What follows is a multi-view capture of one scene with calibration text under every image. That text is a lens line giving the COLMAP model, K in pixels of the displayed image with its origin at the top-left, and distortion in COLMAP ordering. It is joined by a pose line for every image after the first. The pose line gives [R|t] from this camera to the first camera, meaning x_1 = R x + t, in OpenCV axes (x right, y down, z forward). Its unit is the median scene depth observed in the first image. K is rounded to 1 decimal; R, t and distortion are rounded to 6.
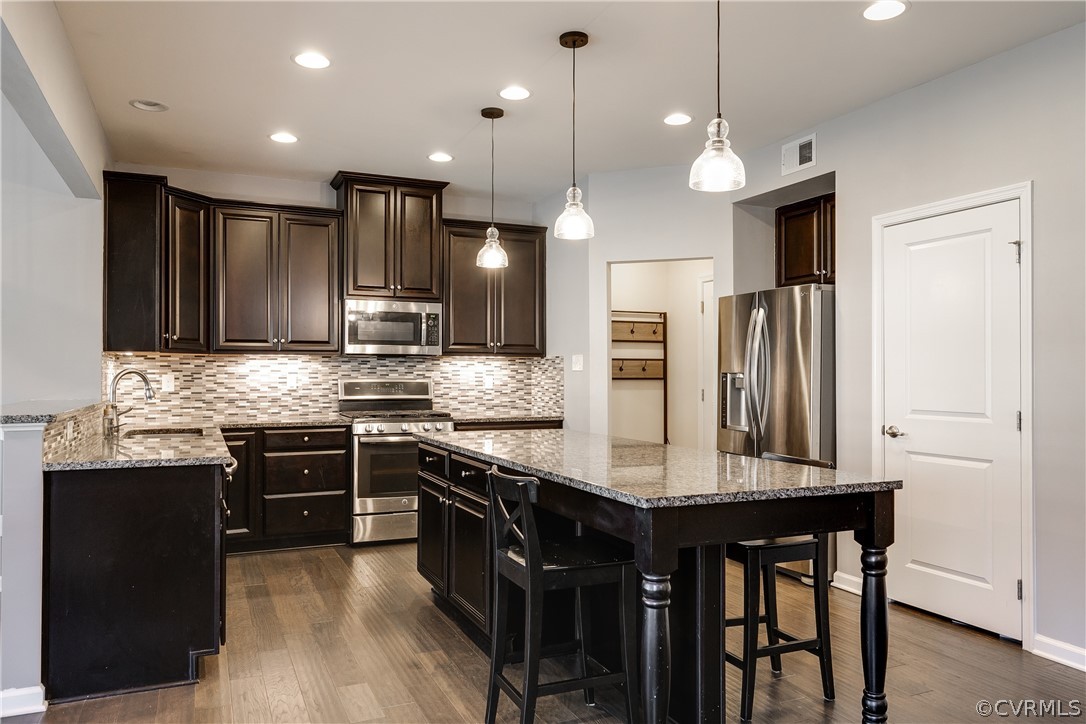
lens RADIAL K [[777.7, 0, 543.2], [0, 777.7, 365.1], [0, 0, 1]] dist [0.012487, 0.000049]
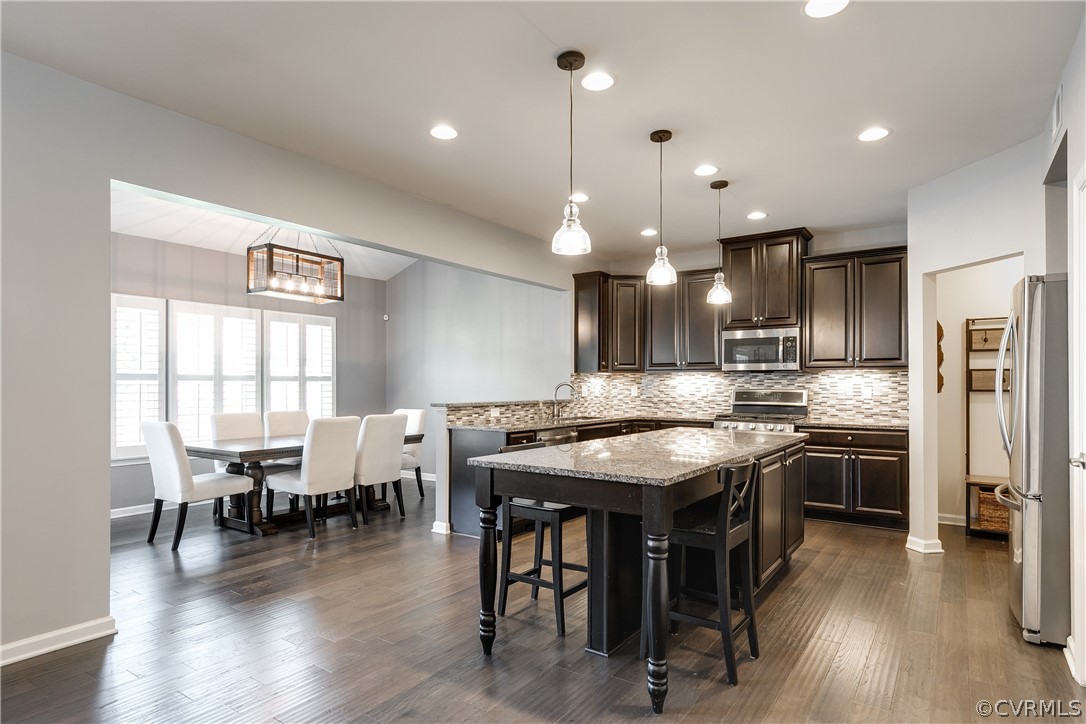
lens RADIAL K [[599.1, 0, 541.3], [0, 599.1, 380.1], [0, 0, 1]] dist [0.002484, 0.001261]
pose [[0.498947, -0.007821, -0.866597, 0.491462], [0.009214, 0.999951, -0.003720, 0.002729], [0.866584, -0.006128, 0.498994, 0.181293]]
